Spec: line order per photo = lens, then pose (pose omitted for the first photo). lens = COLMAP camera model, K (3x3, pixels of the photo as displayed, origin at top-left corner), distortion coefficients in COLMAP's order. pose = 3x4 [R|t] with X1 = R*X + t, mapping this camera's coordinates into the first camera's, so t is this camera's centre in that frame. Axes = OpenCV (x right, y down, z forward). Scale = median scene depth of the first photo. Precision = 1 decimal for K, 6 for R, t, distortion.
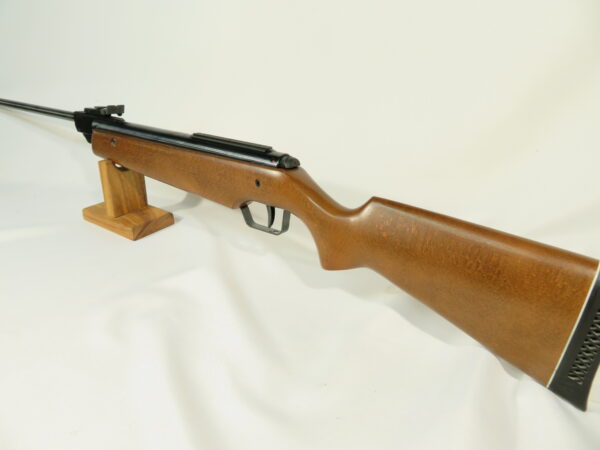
lens RADIAL K [[432.4, 0, 300.0], [0, 432.4, 225.0], [0, 0, 1]] dist [-0.002574, -0.003335]
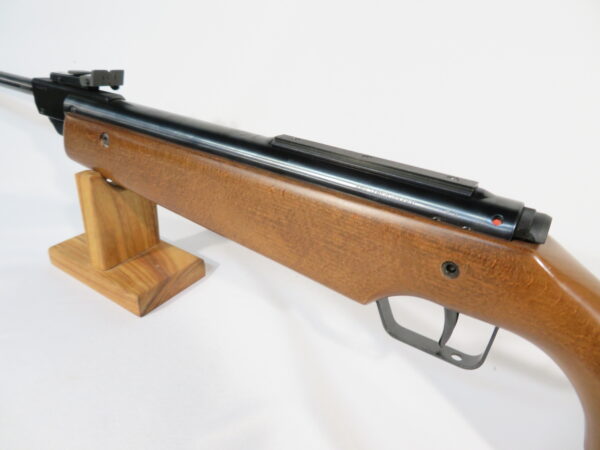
lens RADIAL K [[432.4, 0, 300.0], [0, 432.4, 225.0], [0, 0, 1]] dist [-0.002574, -0.003335]
pose [[0.998812, 0.027974, 0.039895, -0.202835], [-0.030283, 0.997829, 0.058480, -0.122178], [-0.038173, -0.059619, 0.997491, 0.439449]]
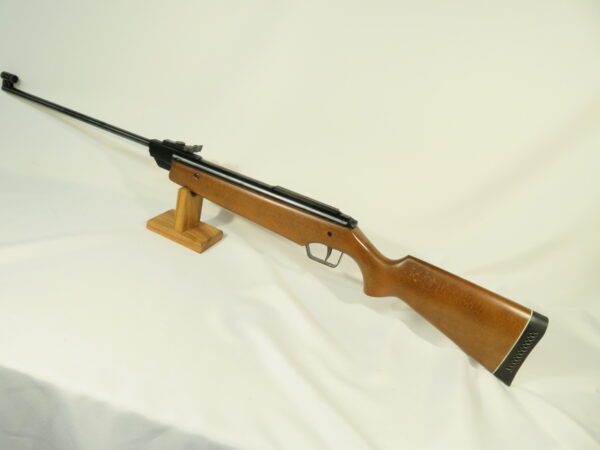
lens RADIAL K [[432.4, 0, 300.0], [0, 432.4, 225.0], [0, 0, 1]] dist [-0.002574, -0.003335]
pose [[0.959993, 0.100425, 0.261396, -0.443929], [-0.115813, 0.992291, 0.044106, -0.137099], [-0.254951, -0.072615, 0.964223, -0.300722]]
